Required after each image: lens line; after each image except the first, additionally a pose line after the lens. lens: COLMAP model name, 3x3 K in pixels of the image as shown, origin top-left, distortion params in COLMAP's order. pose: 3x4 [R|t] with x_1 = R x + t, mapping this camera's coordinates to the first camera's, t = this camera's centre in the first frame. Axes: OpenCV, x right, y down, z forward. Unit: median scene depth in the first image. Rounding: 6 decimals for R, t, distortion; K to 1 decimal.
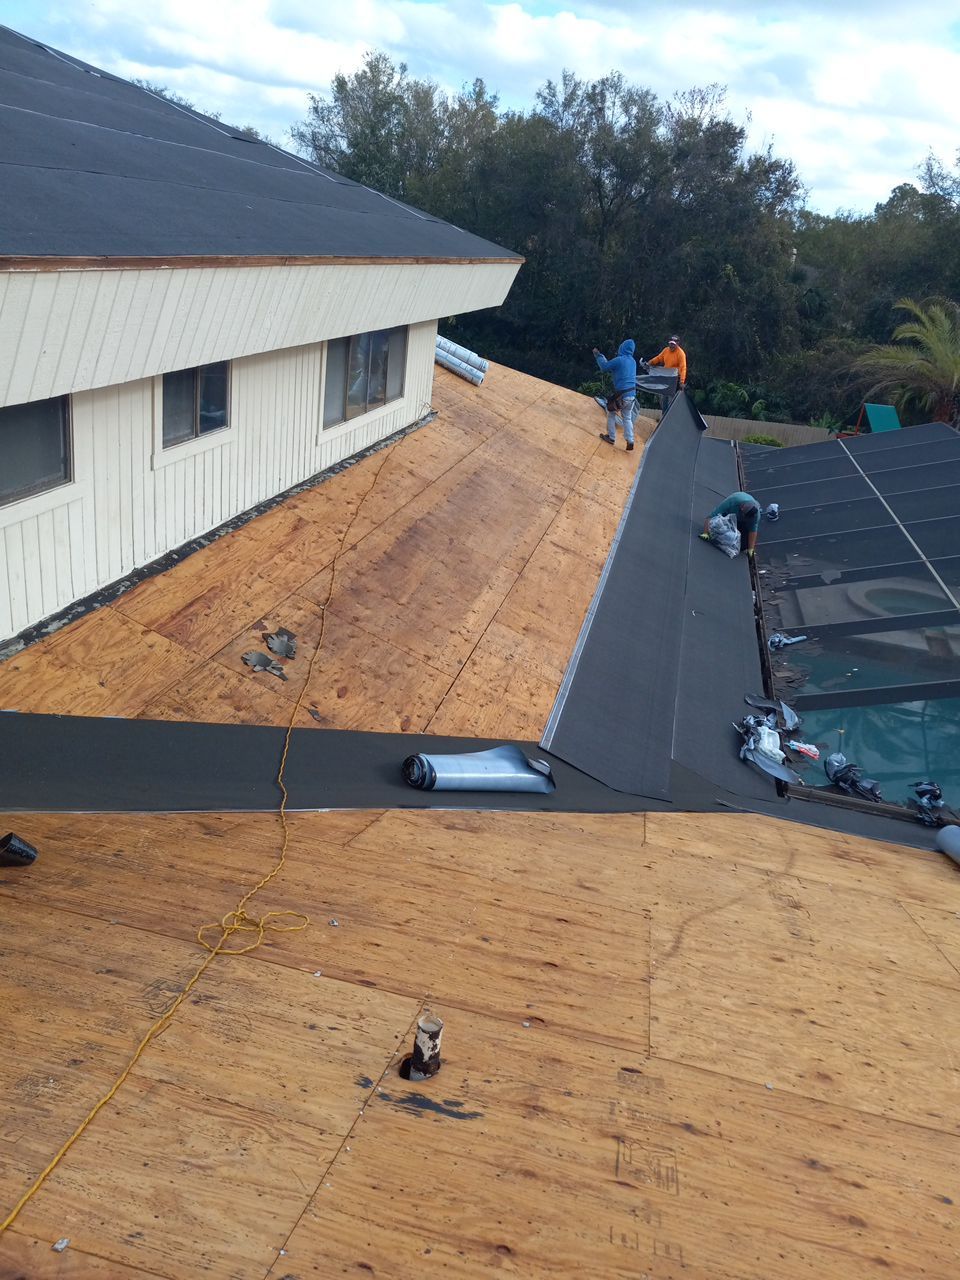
lens RADIAL K [[970.9, 0, 480.0], [0, 970.9, 639.8], [0, 0, 1]] dist [0.007039, 0.000849]
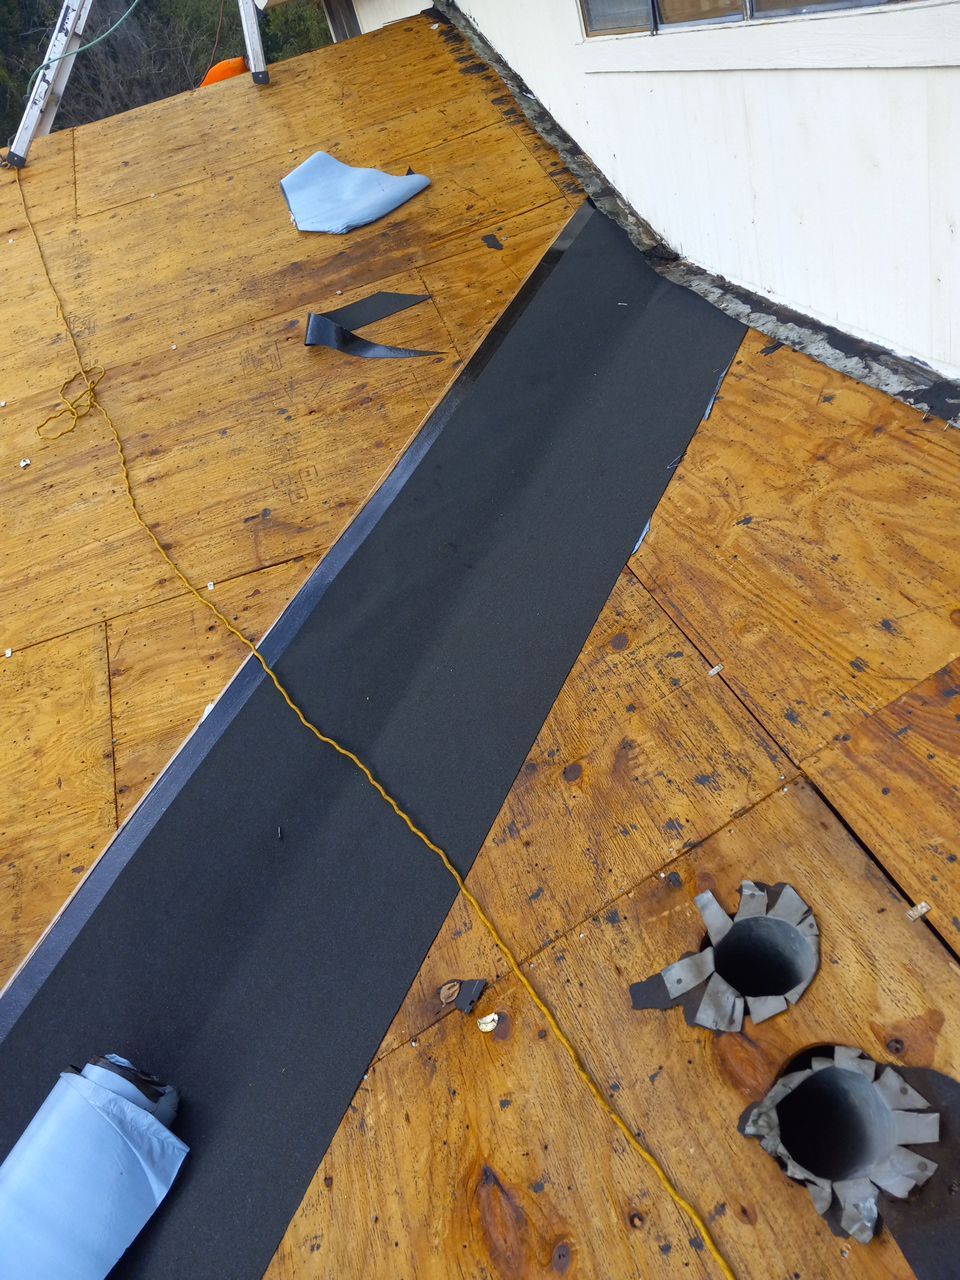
lens RADIAL K [[970.9, 0, 480.6], [0, 970.9, 639.7], [0, 0, 1]] dist [0.007039, 0.000849]
pose [[-0.891903, 0.352267, -0.283578, -0.139829], [0.001565, 0.629471, 0.777022, -0.256257], [0.452223, 0.692585, -0.561979, 1.215311]]
